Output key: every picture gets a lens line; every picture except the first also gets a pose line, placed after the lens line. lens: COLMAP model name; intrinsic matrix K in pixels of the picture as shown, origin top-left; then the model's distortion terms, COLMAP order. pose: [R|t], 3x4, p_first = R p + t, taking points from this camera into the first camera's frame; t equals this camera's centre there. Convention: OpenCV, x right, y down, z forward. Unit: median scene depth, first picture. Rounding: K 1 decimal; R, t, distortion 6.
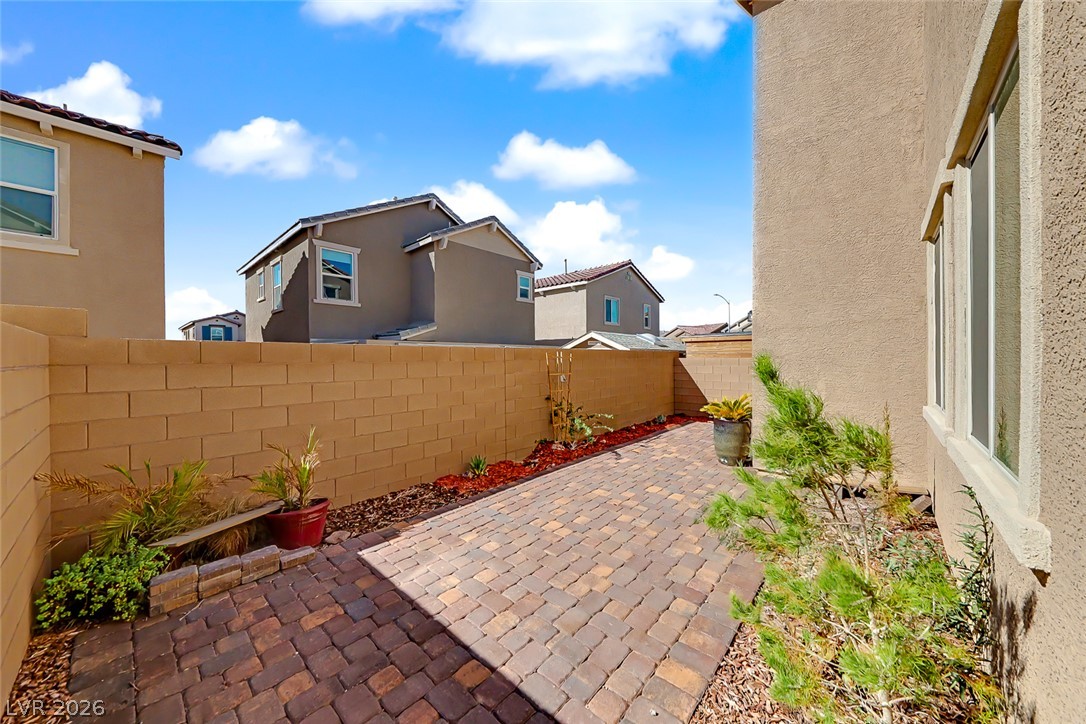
lens RADIAL K [[377.0, 0, 541.0], [0, 377.0, 360.7], [0, 0, 1]] dist [0.008596, -0.004087]
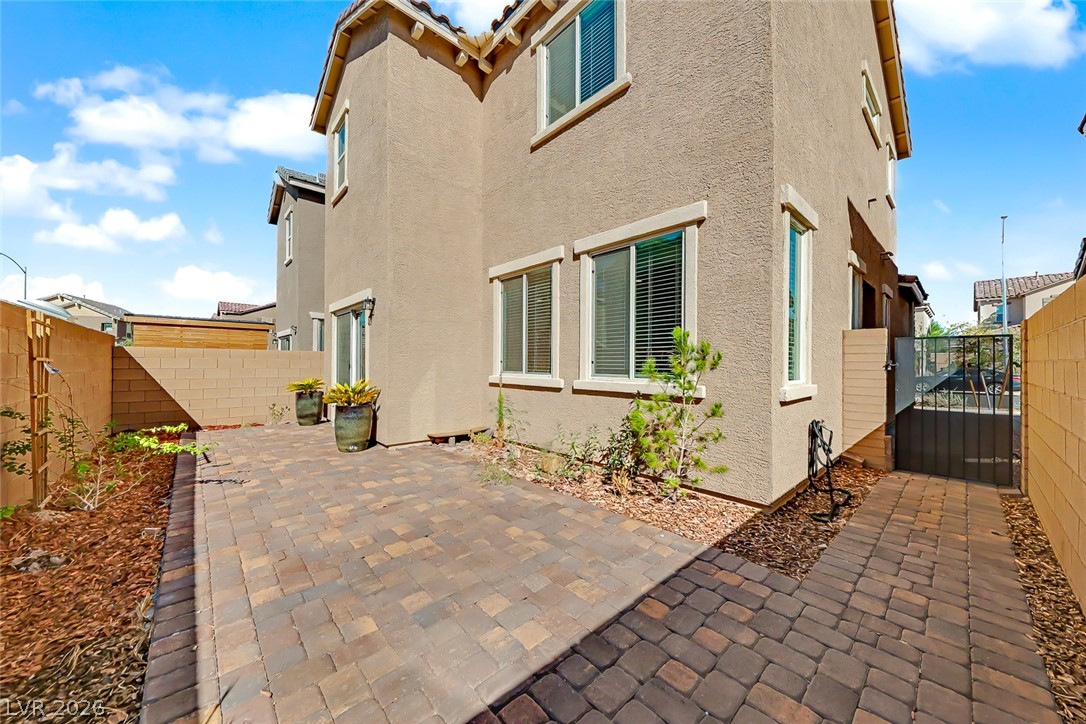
lens RADIAL K [[377.0, 0, 539.4], [0, 377.0, 366.0], [0, 0, 1]] dist [0.008596, -0.004087]
pose [[0.101162, -0.000883, 0.994870, -0.667132], [-0.000753, 0.999999, 0.000964, 0.075042], [-0.994870, -0.000847, 0.101161, 0.633845]]
